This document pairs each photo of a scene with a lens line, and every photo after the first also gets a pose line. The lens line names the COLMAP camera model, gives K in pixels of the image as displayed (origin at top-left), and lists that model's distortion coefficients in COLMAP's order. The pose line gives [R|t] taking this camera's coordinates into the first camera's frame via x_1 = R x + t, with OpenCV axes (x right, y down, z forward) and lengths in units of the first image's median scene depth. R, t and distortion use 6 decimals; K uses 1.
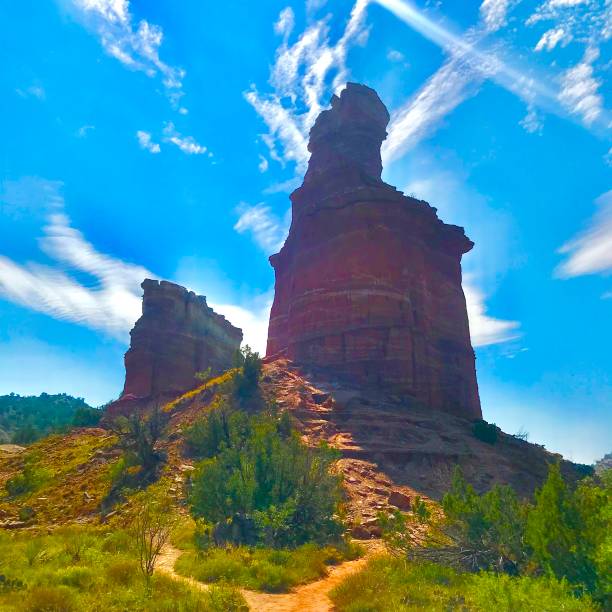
lens RADIAL K [[670.6, 0, 309.6], [0, 670.6, 302.5], [0, 0, 1]] dist [0.075618, 0.000000]
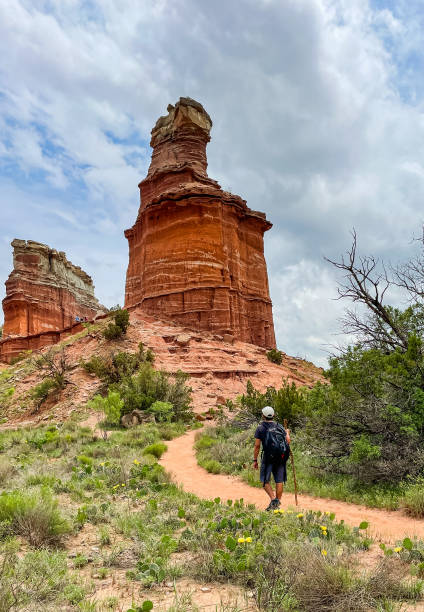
lens RADIAL K [[545.5, 0, 260.9], [0, 545.5, 347.0], [0, 0, 1]] dist [-0.016690, 0.003380]
pose [[0.979044, -0.033597, 0.200860, -0.023269], [-0.002874, 0.983920, 0.178588, -0.045813], [-0.203630, -0.175423, 0.963204, -0.173096]]
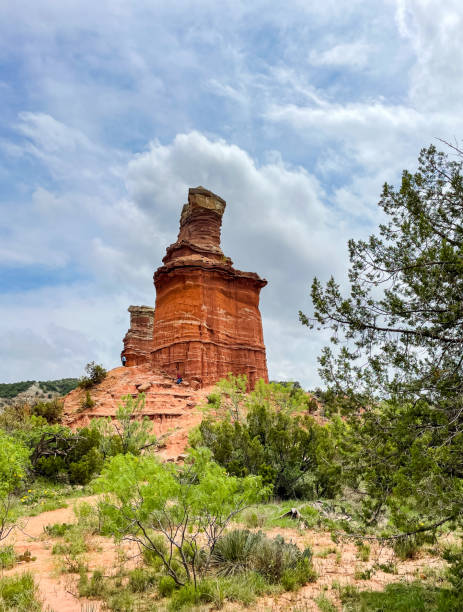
lens RADIAL K [[497.5, 0, 241.2], [0, 497.5, 320.7], [0, 0, 1]] dist [-0.007308, -0.018169]
pose [[0.985818, -0.078597, -0.148277, 0.415692], [0.085151, 0.995629, 0.038372, -0.052101], [0.144613, -0.050454, 0.988201, -0.238568]]
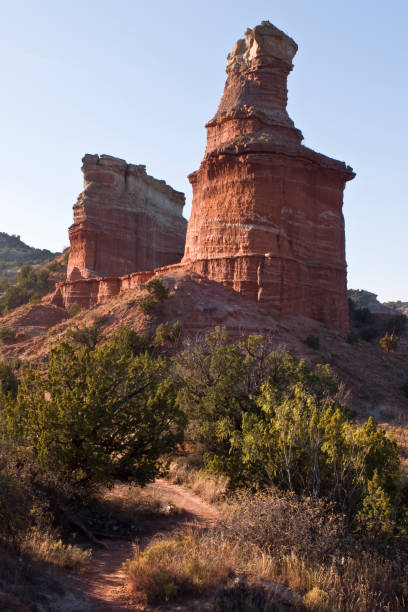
lens RADIAL K [[842.4, 0, 206.0], [0, 842.4, 305.0], [0, 0, 1]] dist [-0.071523, 0.000000]
pose [[0.995007, 0.029581, -0.095325, 0.150792], [-0.007656, 0.974880, 0.222600, -0.223189], [0.099515, -0.220759, 0.970238, -0.607820]]
